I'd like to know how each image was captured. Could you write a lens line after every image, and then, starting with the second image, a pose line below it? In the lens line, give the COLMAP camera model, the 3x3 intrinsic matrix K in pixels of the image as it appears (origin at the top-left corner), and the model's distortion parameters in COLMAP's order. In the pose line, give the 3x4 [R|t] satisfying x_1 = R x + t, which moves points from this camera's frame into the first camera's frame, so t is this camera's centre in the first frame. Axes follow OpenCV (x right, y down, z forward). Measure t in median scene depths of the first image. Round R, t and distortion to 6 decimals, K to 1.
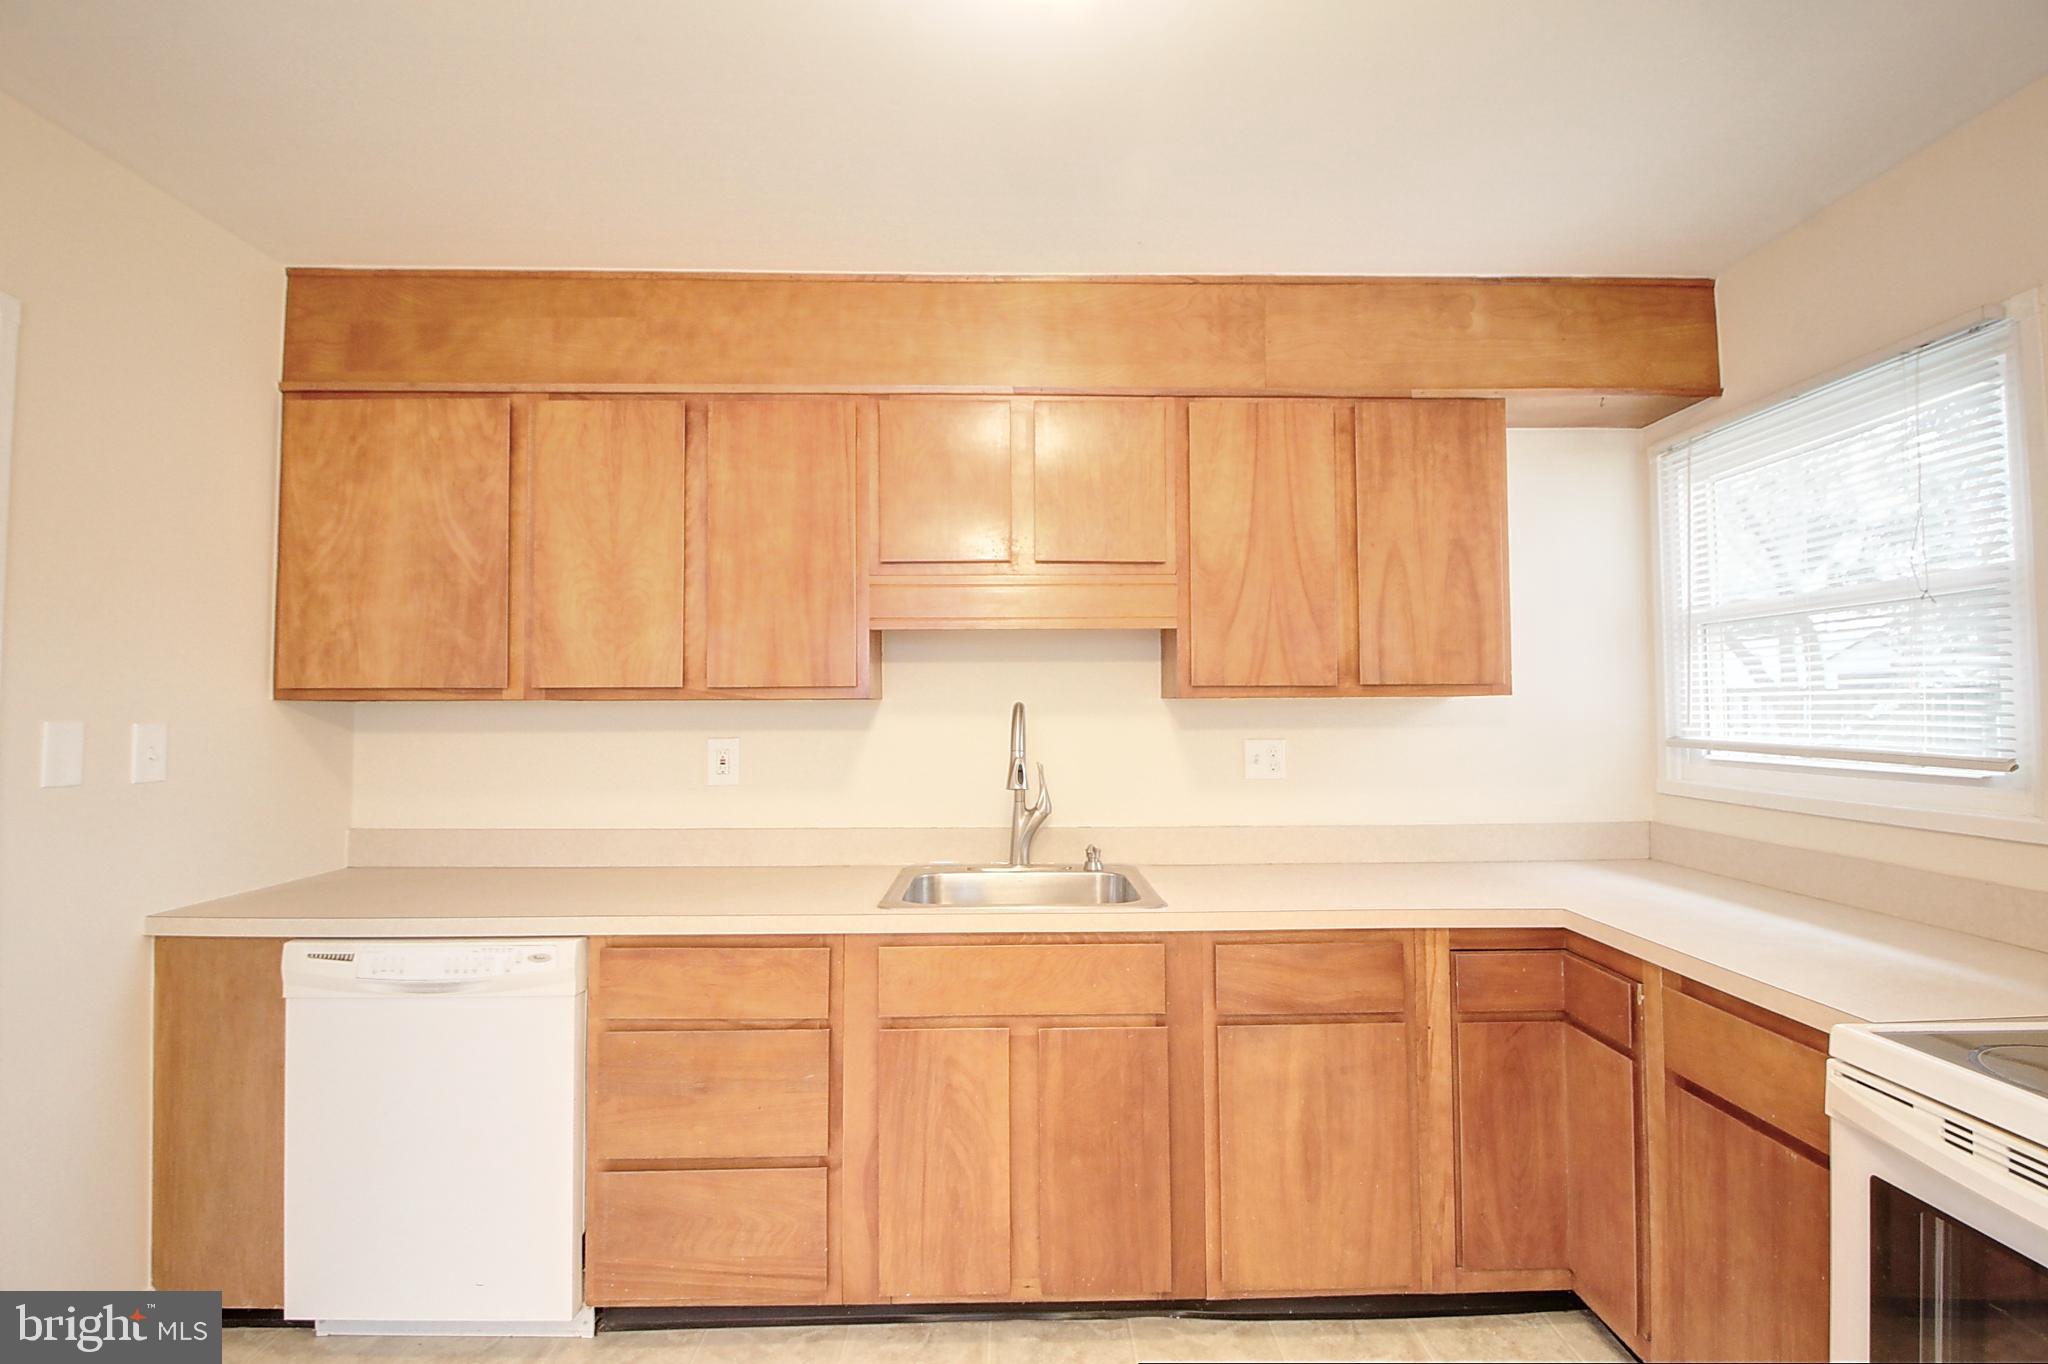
lens RADIAL K [[948.0, 0, 1031.9], [0, 948.0, 676.1], [0, 0, 1]] dist [0.002230, -0.015606]
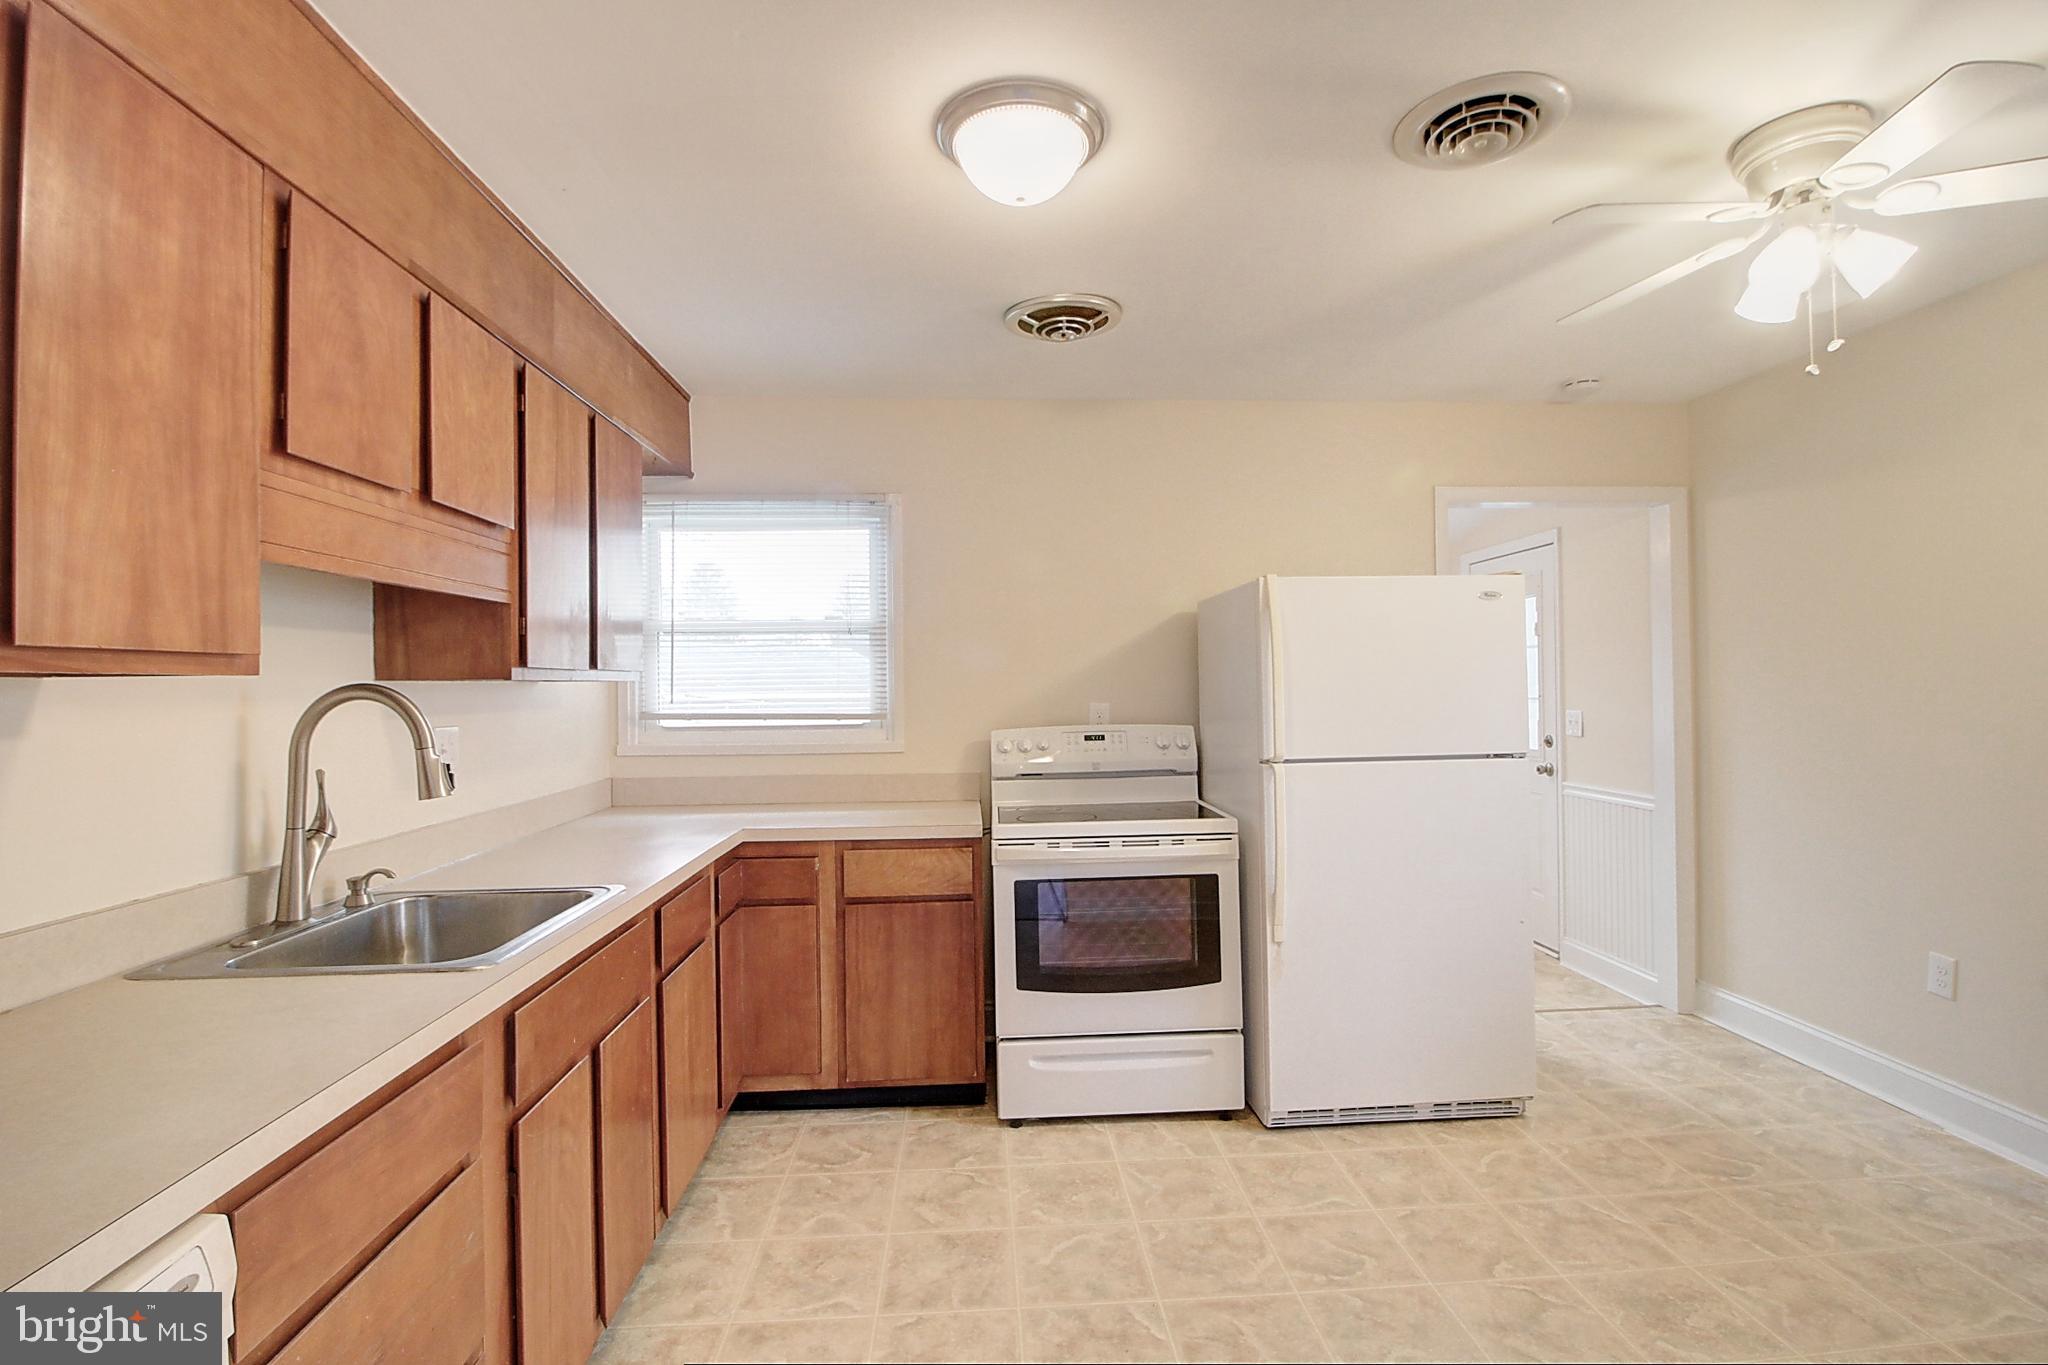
lens RADIAL K [[948.0, 0, 1031.9], [0, 948.0, 676.6], [0, 0, 1]] dist [0.002230, -0.015606]
pose [[-0.044309, 0.012754, 0.998936, -0.796141], [-0.022538, 0.999651, -0.013763, 0.021438], [-0.998764, -0.023124, -0.044006, 0.552848]]
